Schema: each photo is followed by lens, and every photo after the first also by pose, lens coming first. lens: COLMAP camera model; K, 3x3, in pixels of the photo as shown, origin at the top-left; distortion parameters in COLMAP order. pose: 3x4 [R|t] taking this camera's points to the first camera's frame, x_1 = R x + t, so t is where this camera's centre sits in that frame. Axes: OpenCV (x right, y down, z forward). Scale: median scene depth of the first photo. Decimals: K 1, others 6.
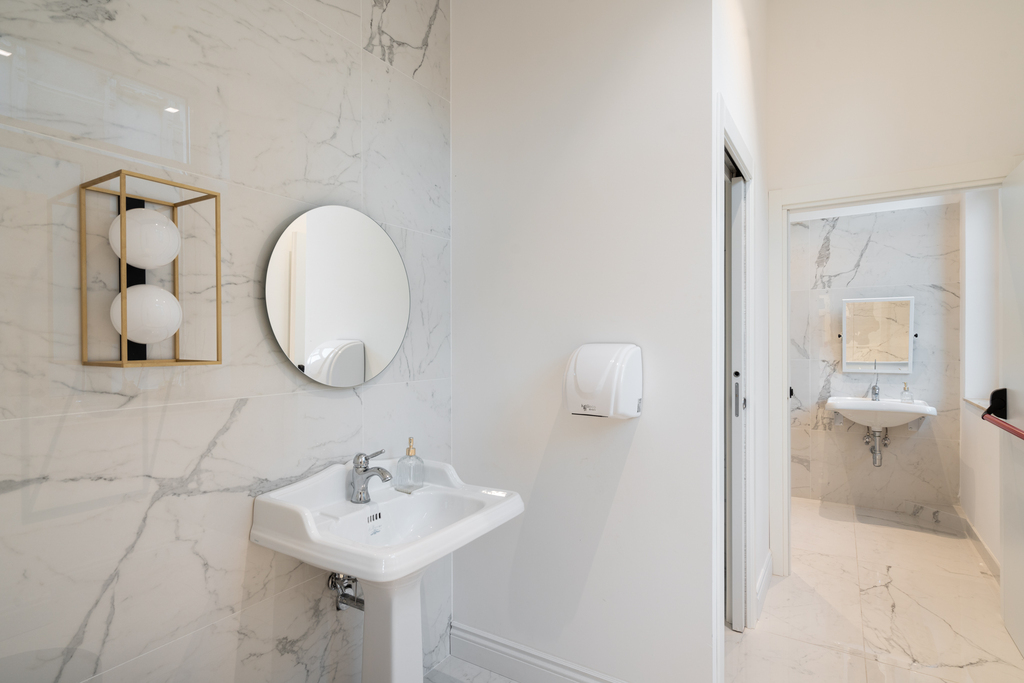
lens RADIAL K [[530.8, 0, 511.3], [0, 530.8, 338.6], [0, 0, 1]] dist [0.000661, 0.000138]
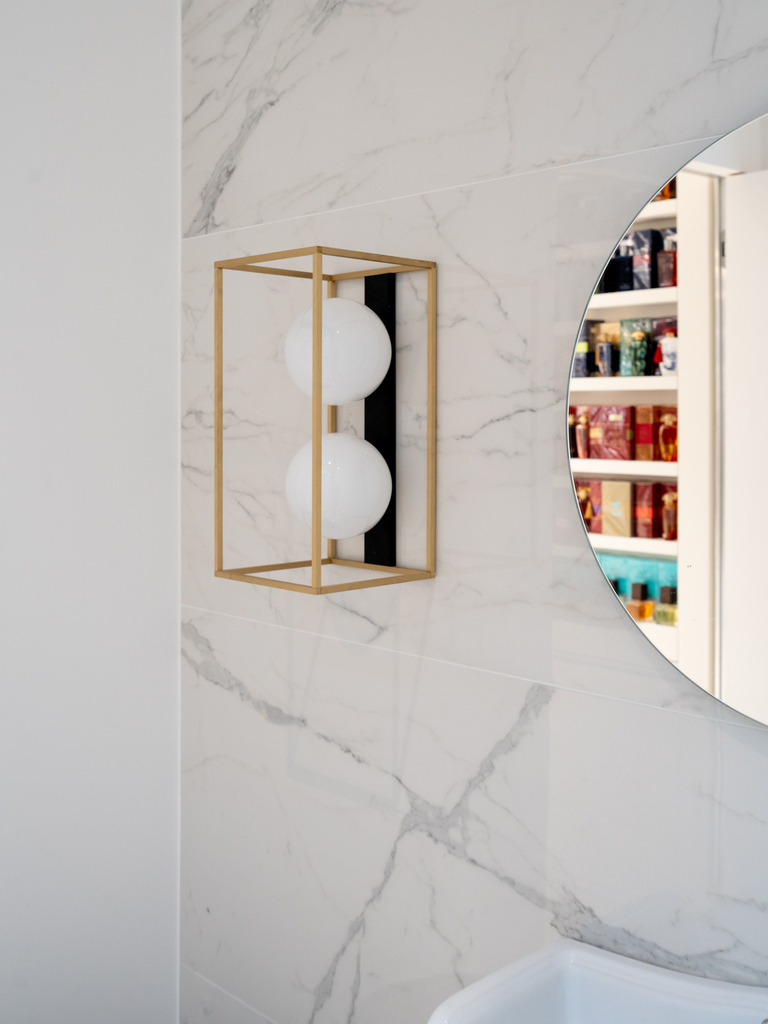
lens RADIAL K [[1100.0, 0, 367.0], [0, 1100.0, 461.1], [0, 0, 1]] dist [0.010846, 0.000000]
pose [[-0.228656, 0.032330, -0.972970, 0.386037], [-0.000634, 0.999443, 0.033359, -0.098275], [0.973507, 0.008244, -0.228509, 1.148774]]
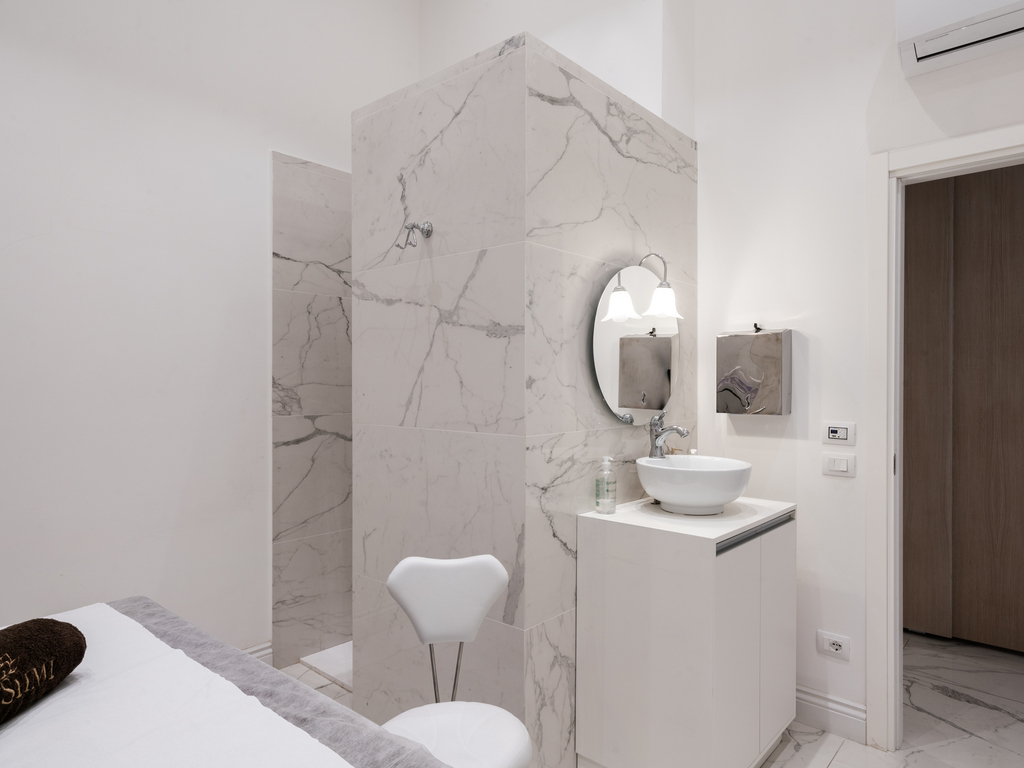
lens RADIAL K [[636.6, 0, 516.2], [0, 636.6, 379.1], [0, 0, 1]] dist [-0.000096, 0.002807]
pose [[-0.156260, 0.014491, -0.987610, 0.913047], [0.004864, 0.999892, 0.013902, 0.404529], [0.987704, -0.002632, -0.156313, 1.390571]]
